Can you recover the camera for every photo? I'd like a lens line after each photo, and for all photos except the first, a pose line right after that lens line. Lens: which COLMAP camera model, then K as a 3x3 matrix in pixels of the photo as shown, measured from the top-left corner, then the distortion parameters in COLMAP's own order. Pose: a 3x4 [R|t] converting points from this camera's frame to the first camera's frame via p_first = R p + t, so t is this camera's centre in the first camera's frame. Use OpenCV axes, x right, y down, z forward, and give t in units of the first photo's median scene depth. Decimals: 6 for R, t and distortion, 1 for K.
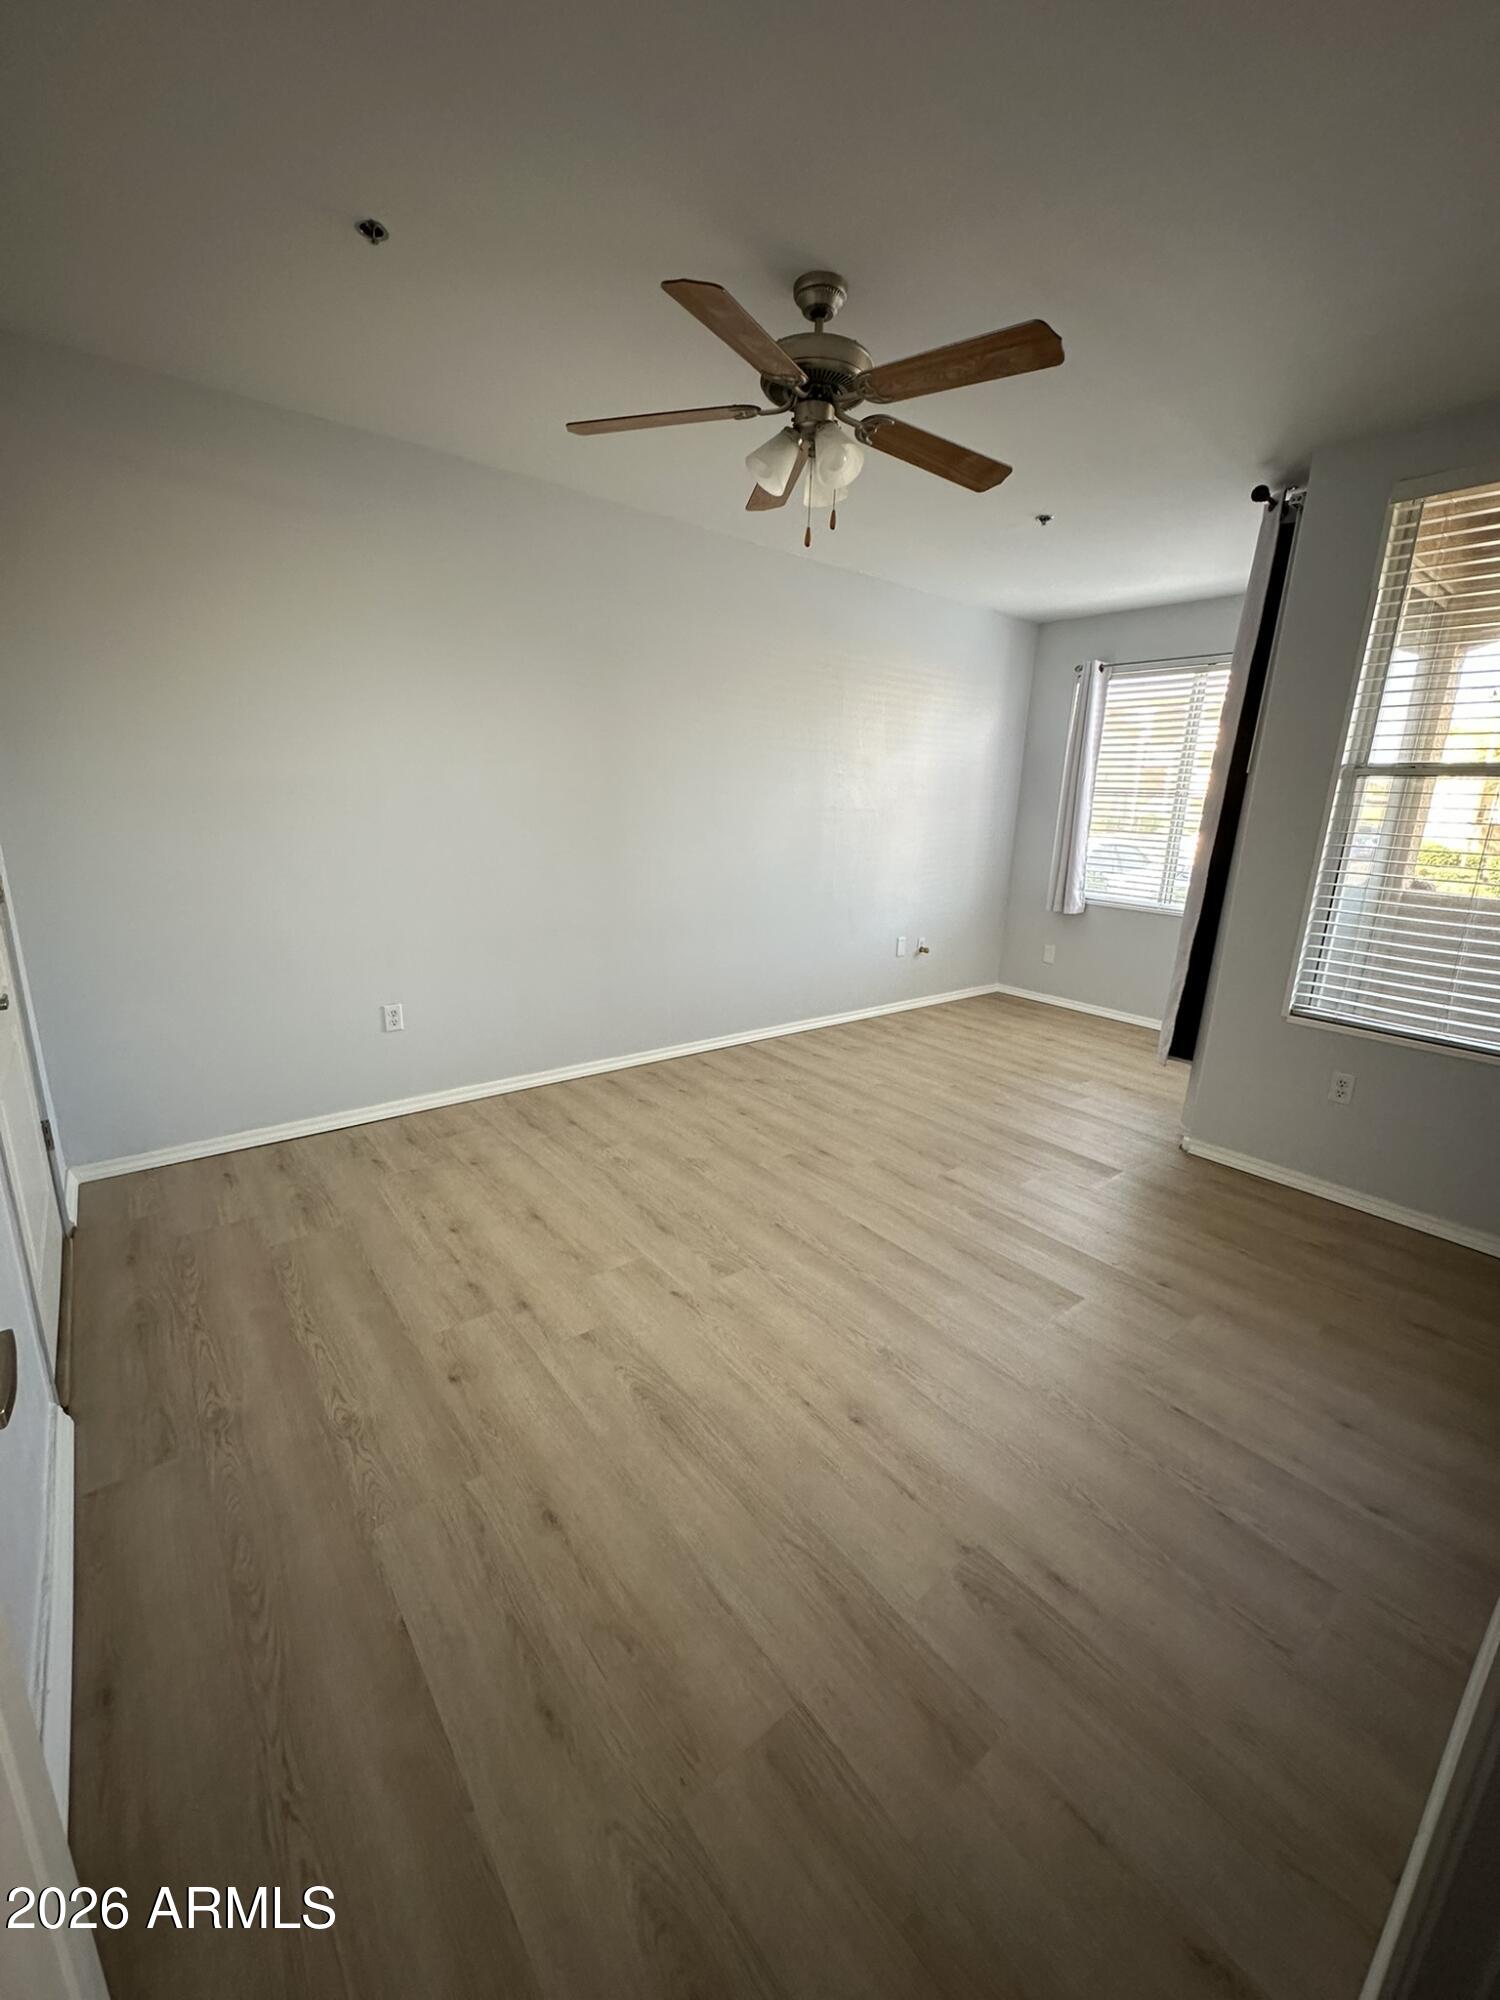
lens RADIAL K [[798.1, 0, 750.4], [0, 798.1, 1004.6], [0, 0, 1]] dist [0.000220, 0.001823]
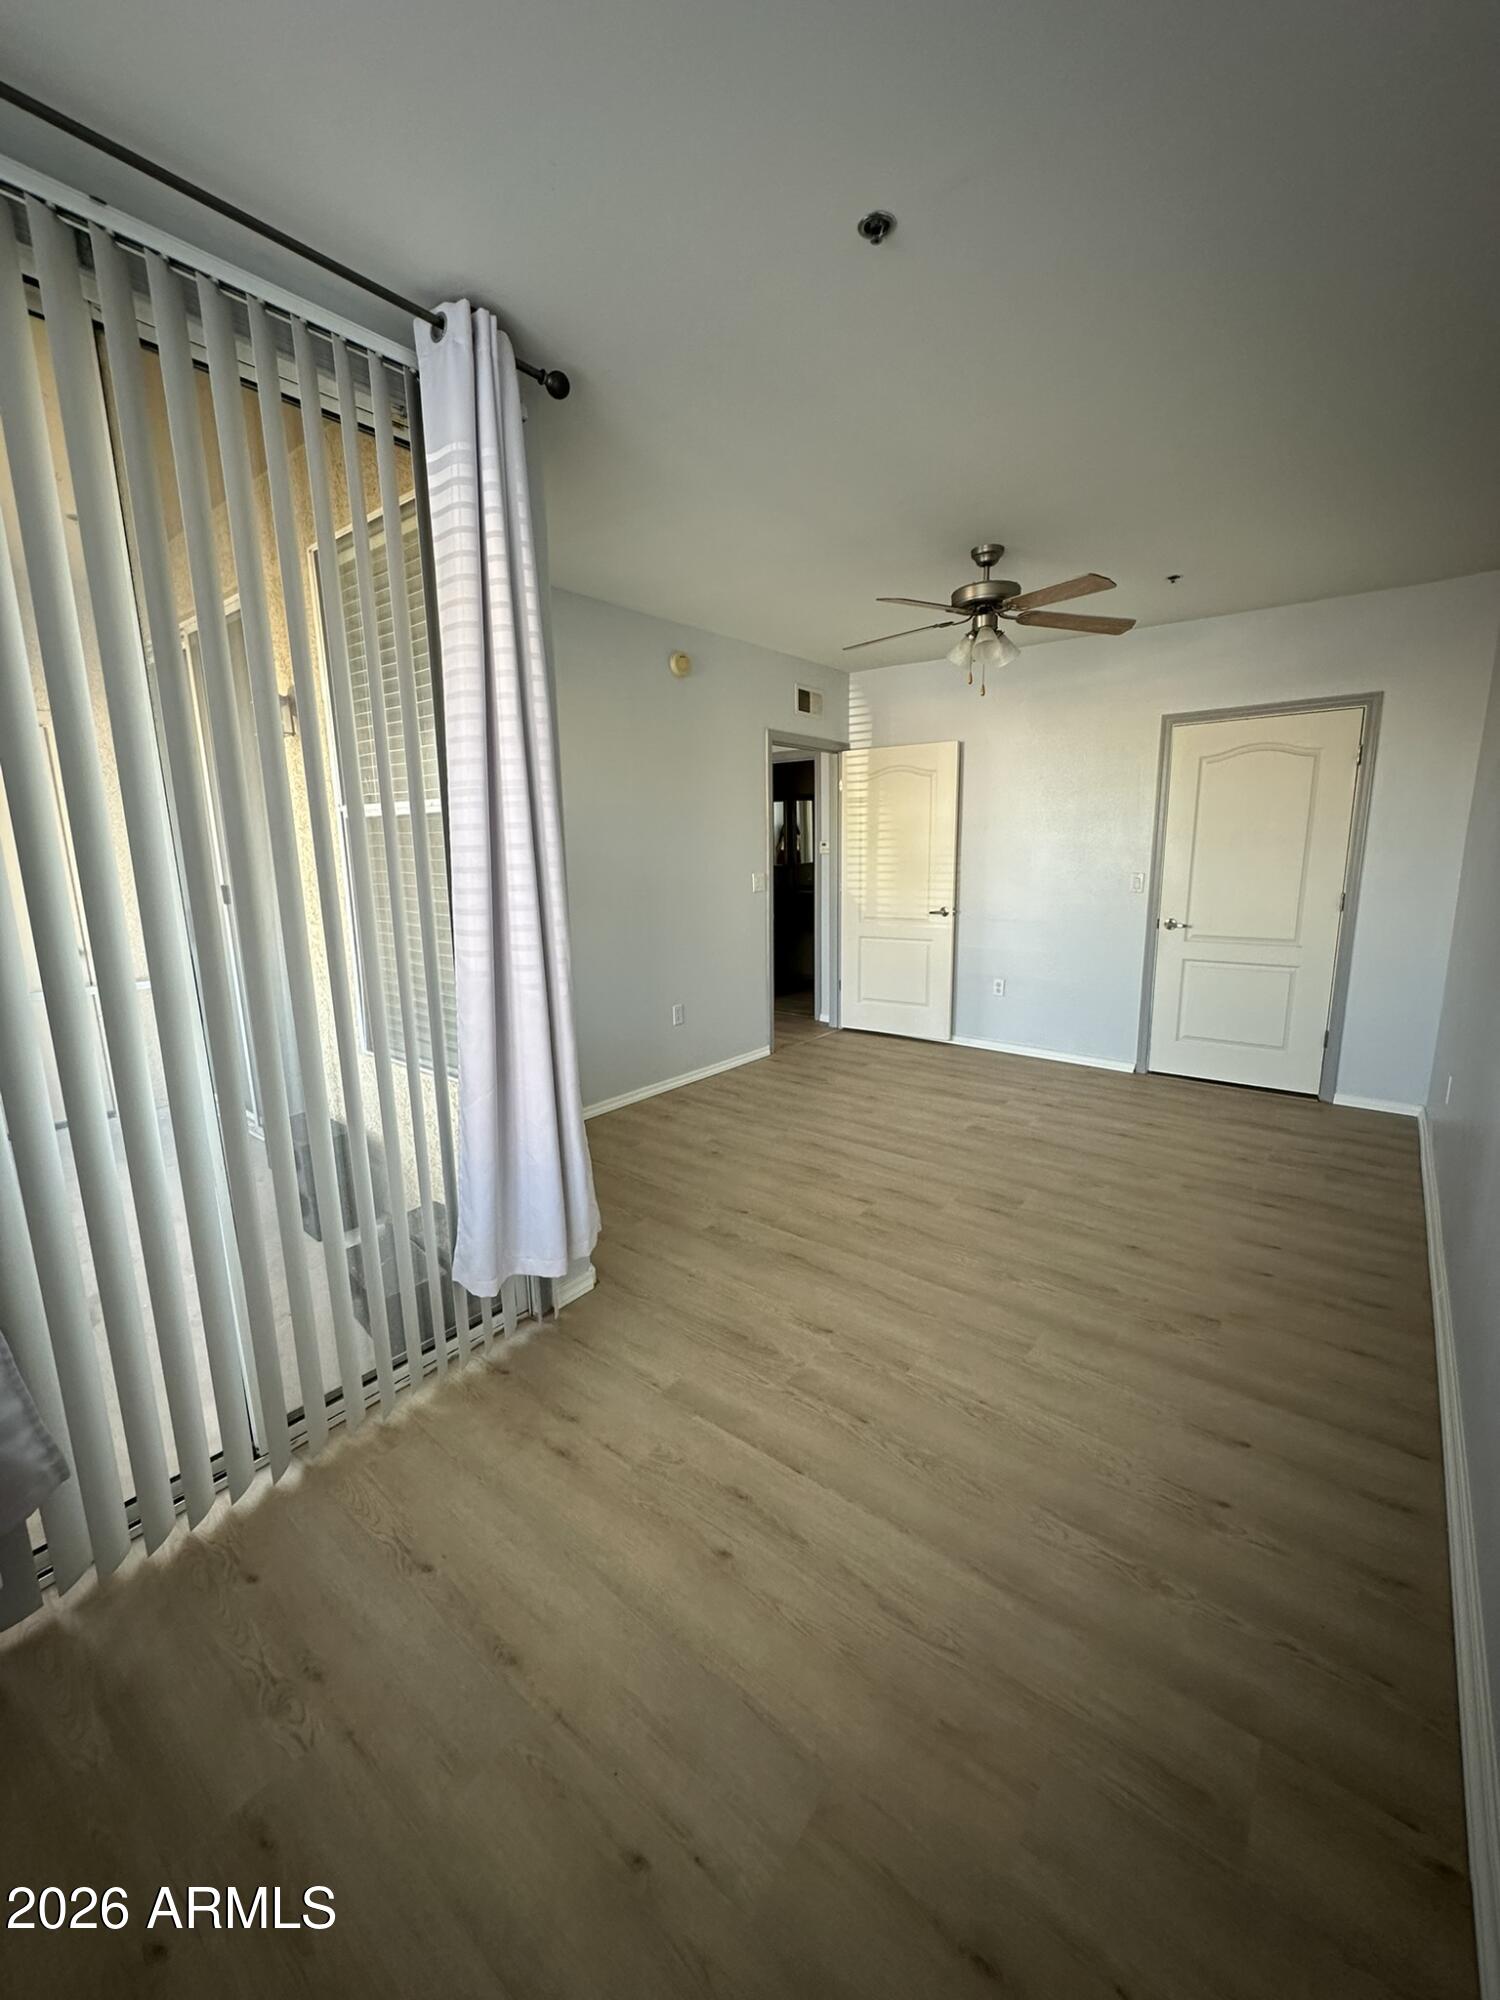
lens RADIAL K [[798.1, 0, 752.8], [0, 798.1, 993.6], [0, 0, 1]] dist [0.000220, 0.001823]
pose [[-0.974454, 0.023052, -0.223400, 0.620747], [-0.075223, 0.903762, 0.421373, -0.465384], [0.211613, 0.427413, -0.878941, 1.770427]]
